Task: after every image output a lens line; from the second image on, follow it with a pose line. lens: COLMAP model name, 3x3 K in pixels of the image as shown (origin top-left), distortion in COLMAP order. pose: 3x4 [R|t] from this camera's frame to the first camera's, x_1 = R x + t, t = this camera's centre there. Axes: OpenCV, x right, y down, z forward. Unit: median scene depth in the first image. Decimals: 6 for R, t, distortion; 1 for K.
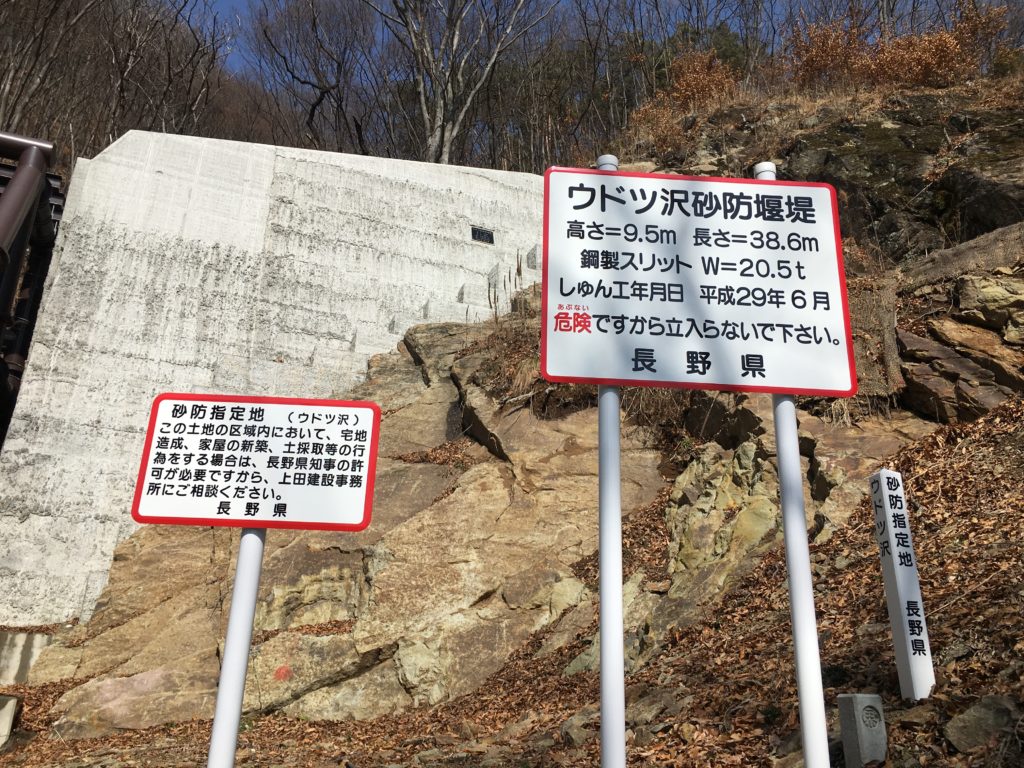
lens RADIAL K [[853.7, 0, 512.0], [0, 853.7, 384.0], [0, 0, 1]] dist [0.075417, -0.093481]
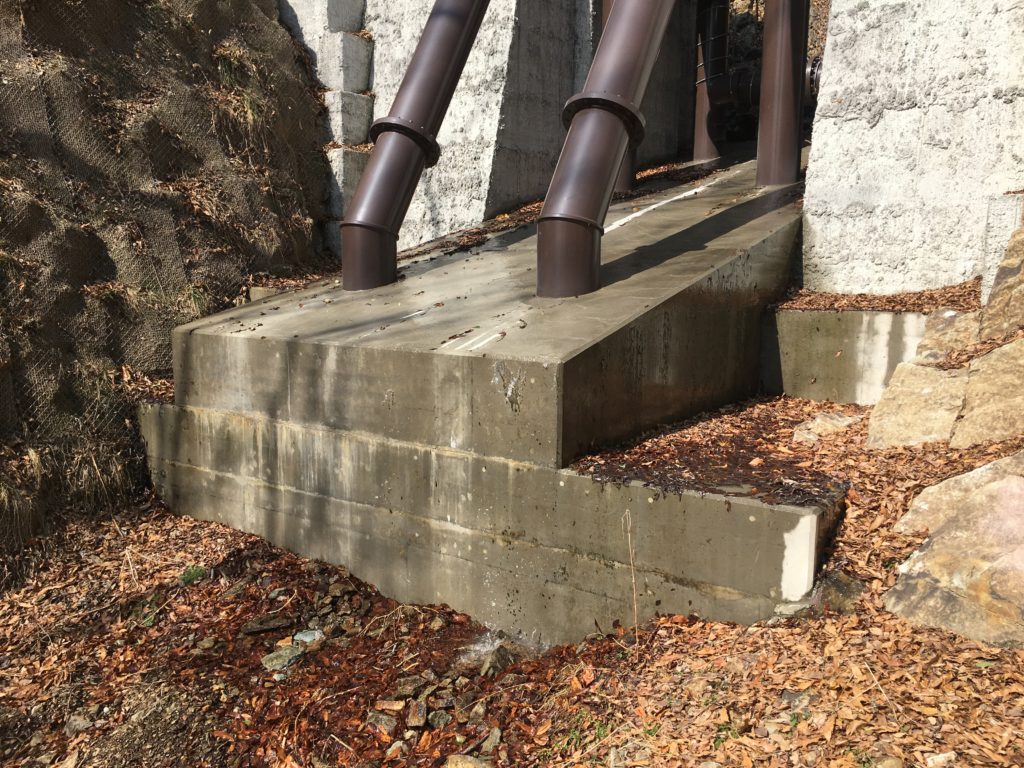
lens RADIAL K [[853.7, 0, 512.0], [0, 853.7, 384.0], [0, 0, 1]] dist [0.075417, -0.093481]
pose [[0.536000, 0.092676, -0.839116, -0.146943], [0.309886, 0.902973, 0.297674, 0.053881], [0.785287, -0.419583, 0.455274, 0.382759]]
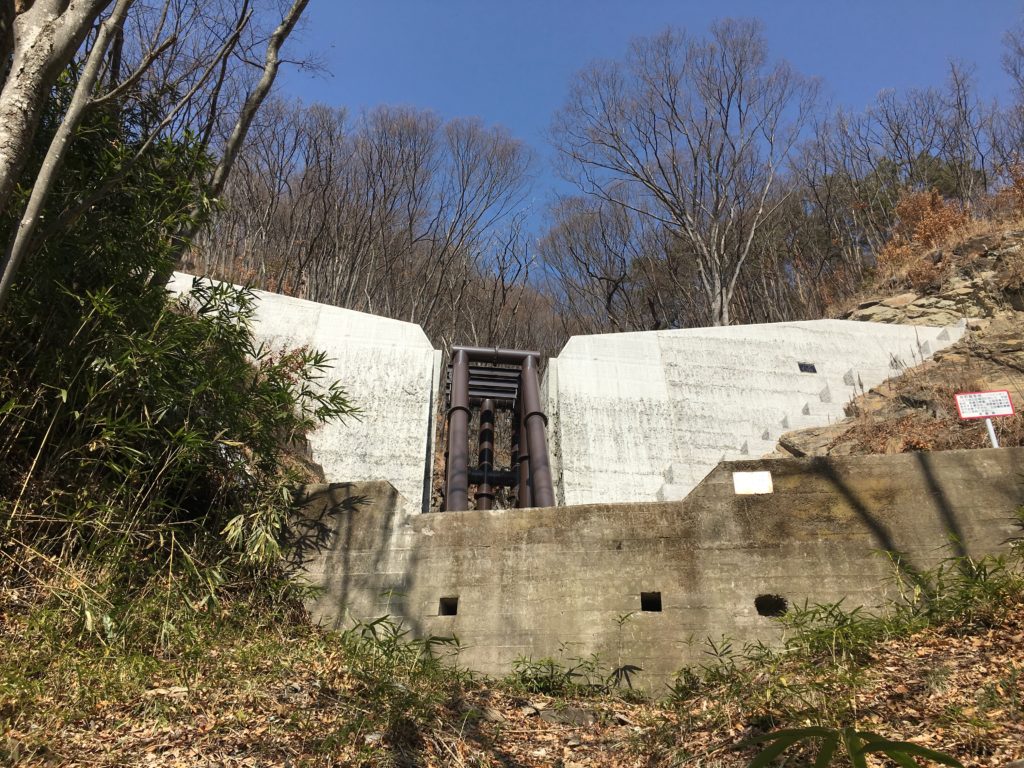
lens RADIAL K [[853.7, 0, 512.0], [0, 853.7, 384.0], [0, 0, 1]] dist [0.075417, -0.093481]
pose [[0.963106, -0.143390, -0.227740, -0.225949], [0.101160, 0.977065, -0.187379, 0.081123], [0.249385, 0.157427, 0.955523, -0.561718]]
